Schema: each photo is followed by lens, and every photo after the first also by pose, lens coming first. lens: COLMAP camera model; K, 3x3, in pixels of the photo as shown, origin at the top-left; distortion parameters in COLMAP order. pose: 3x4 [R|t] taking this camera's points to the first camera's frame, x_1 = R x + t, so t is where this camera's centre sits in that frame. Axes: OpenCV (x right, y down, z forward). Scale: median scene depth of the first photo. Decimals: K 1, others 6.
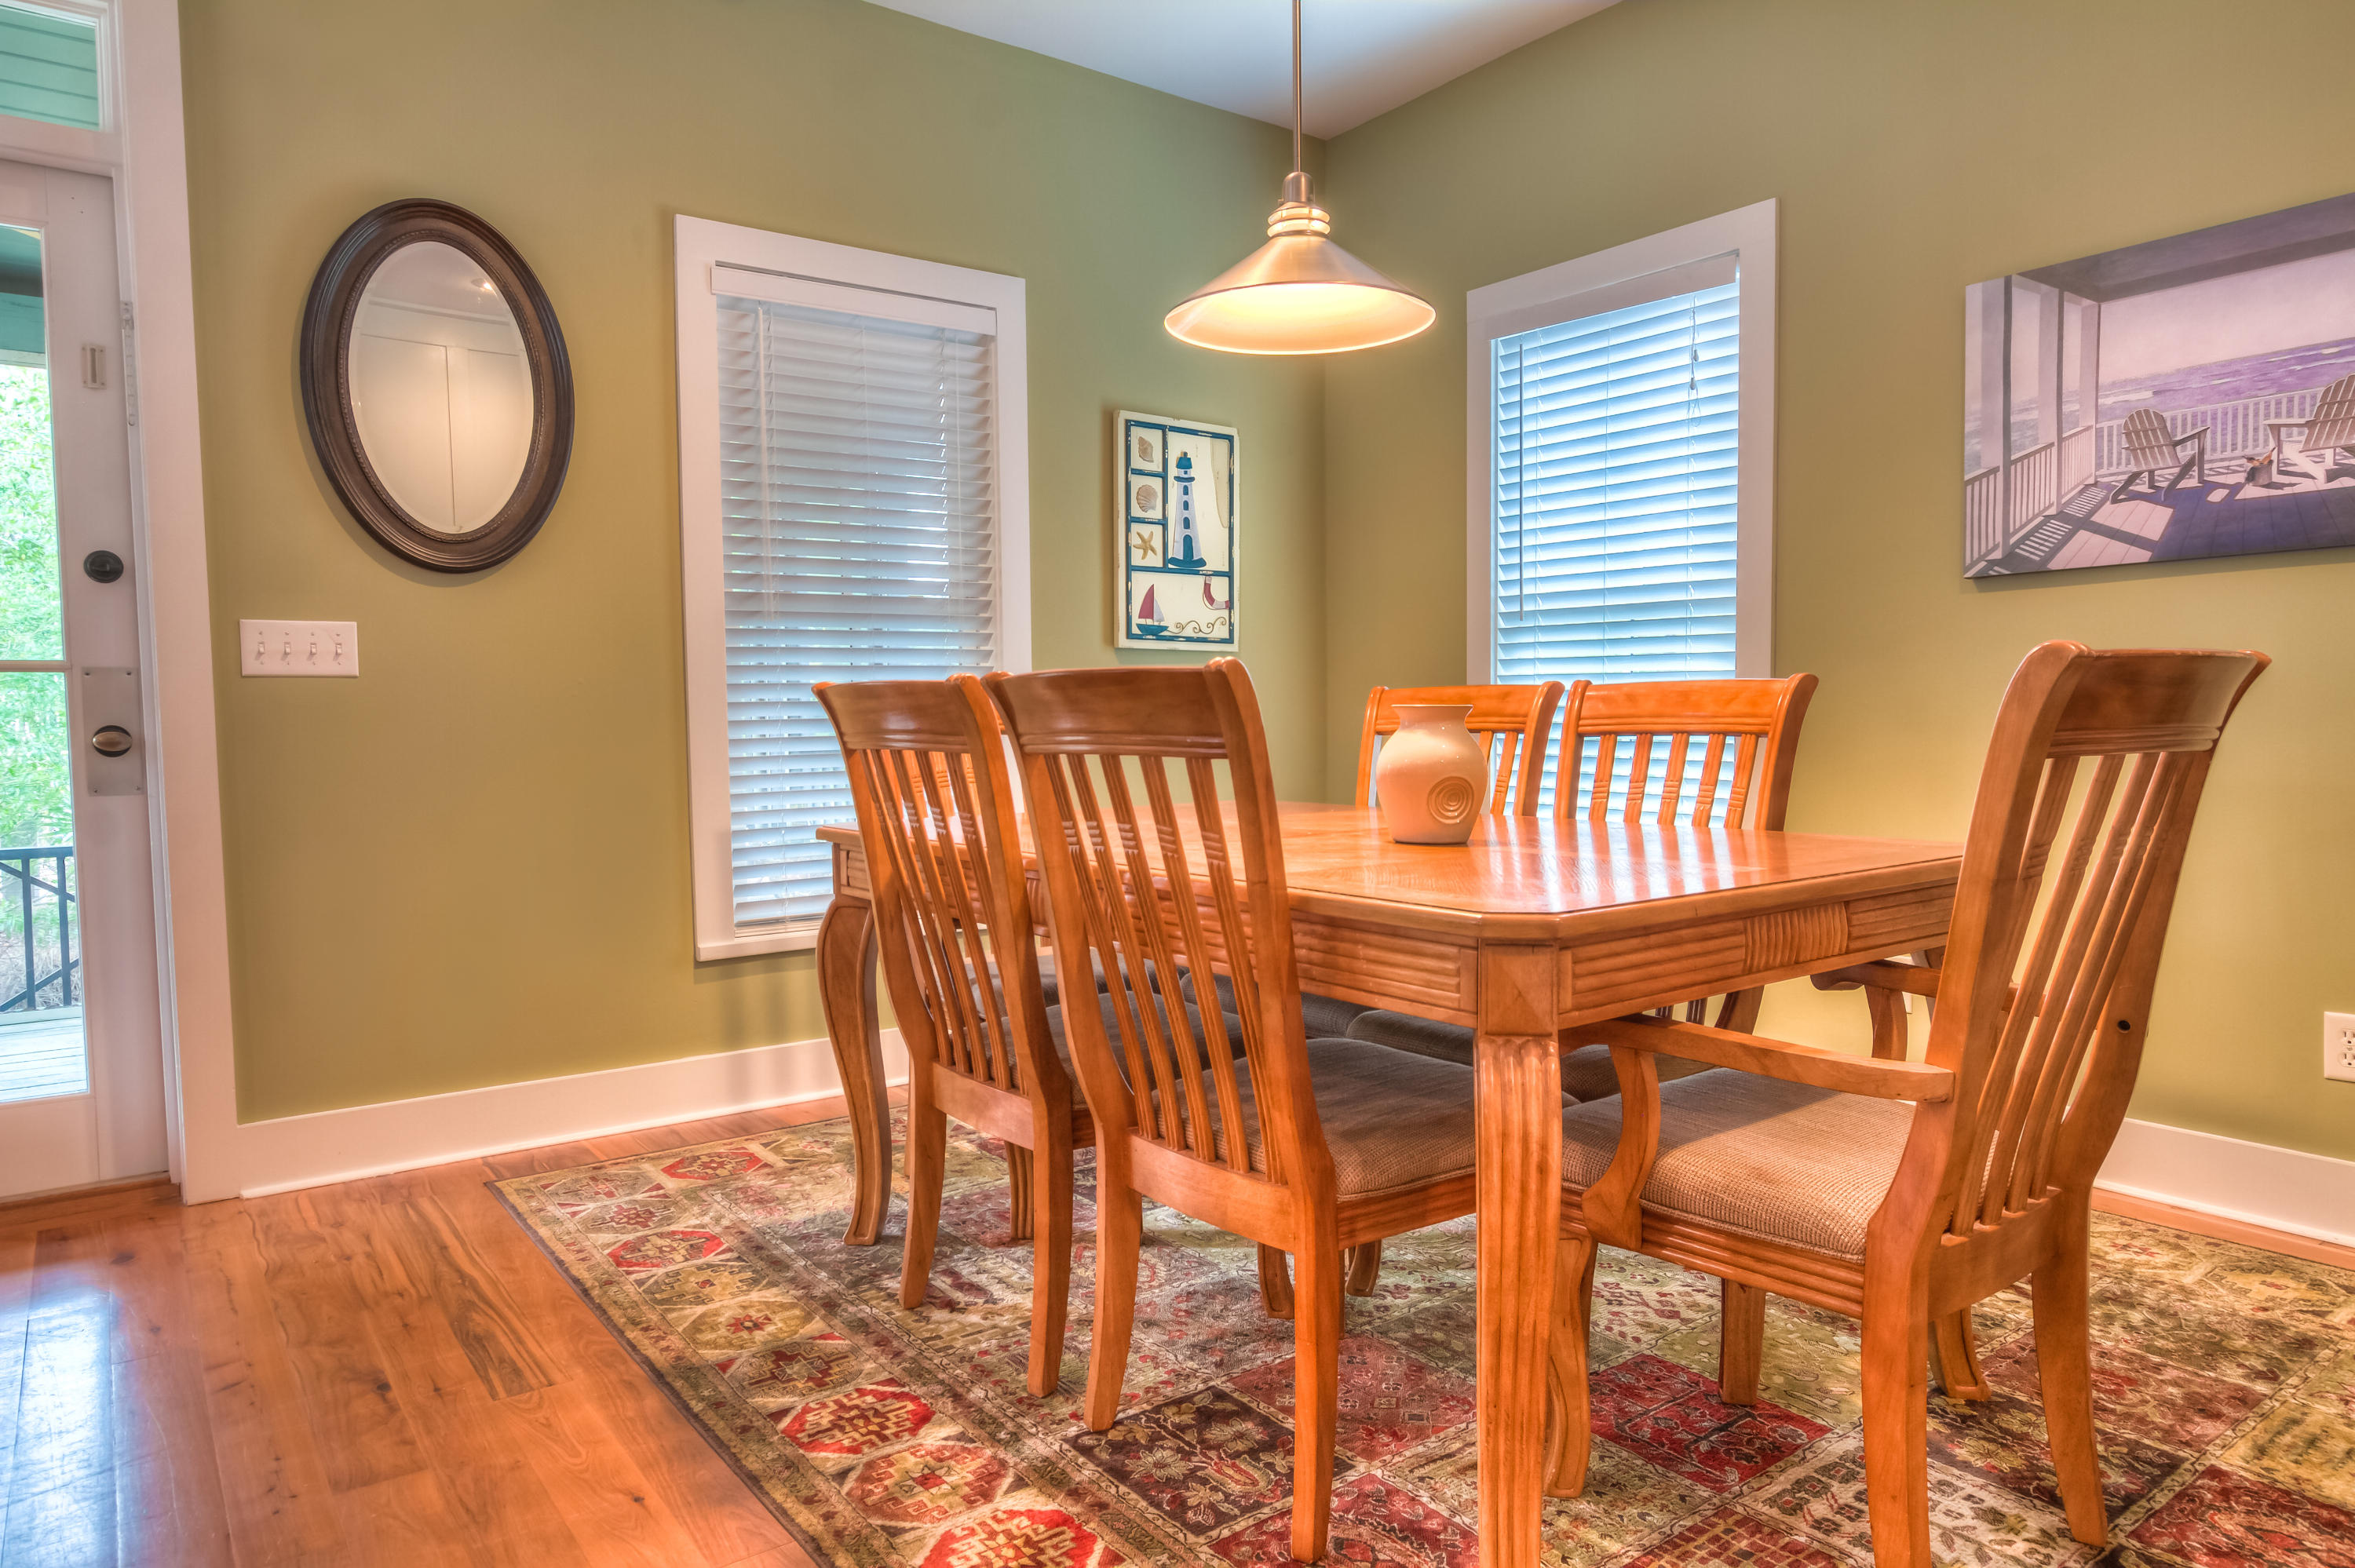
lens RADIAL K [[1484.8, 0, 1177.6], [0, 1484.8, 796.6], [0, 0, 1]] dist [-0.003955, 0.000074]
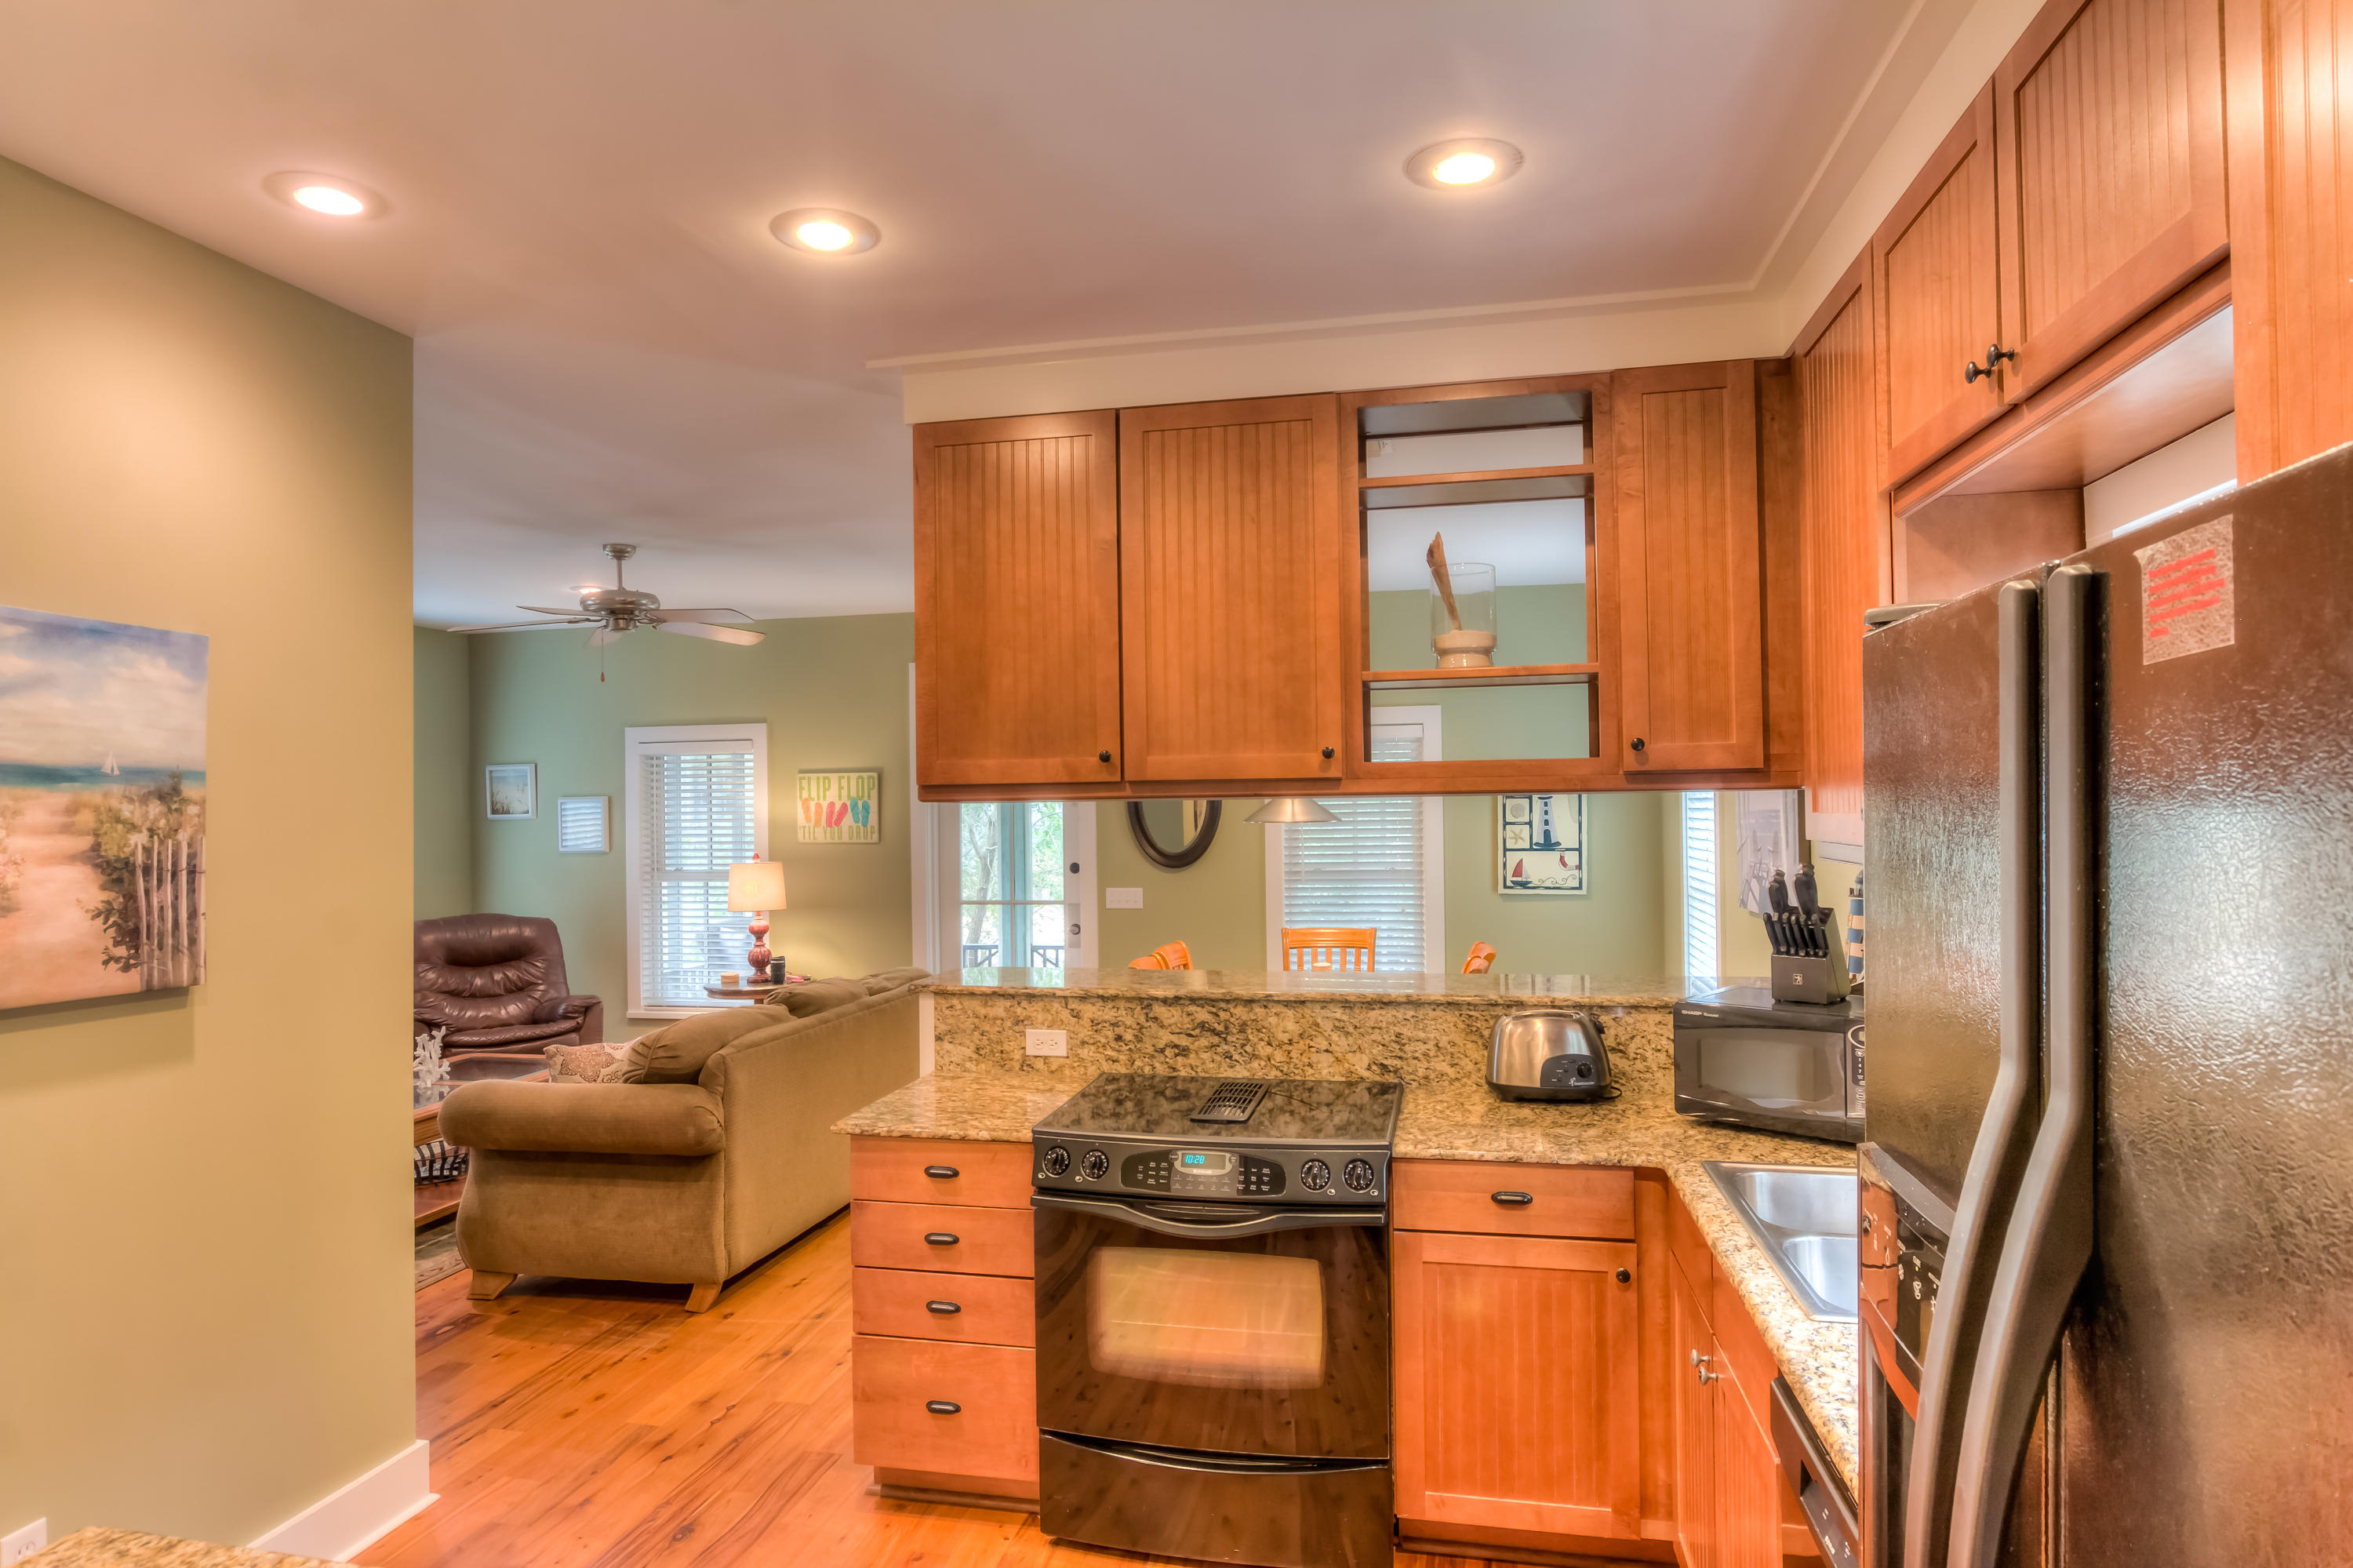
lens RADIAL K [[1359.9, 0, 1170.1], [0, 1359.9, 804.4], [0, 0, 1]] dist [-0.017761, -0.000099]
pose [[0.658247, 0.002698, -0.752797, 0.943624], [-0.037399, 0.998876, -0.029122, -0.144480], [0.751872, 0.047323, 0.657608, -0.406115]]
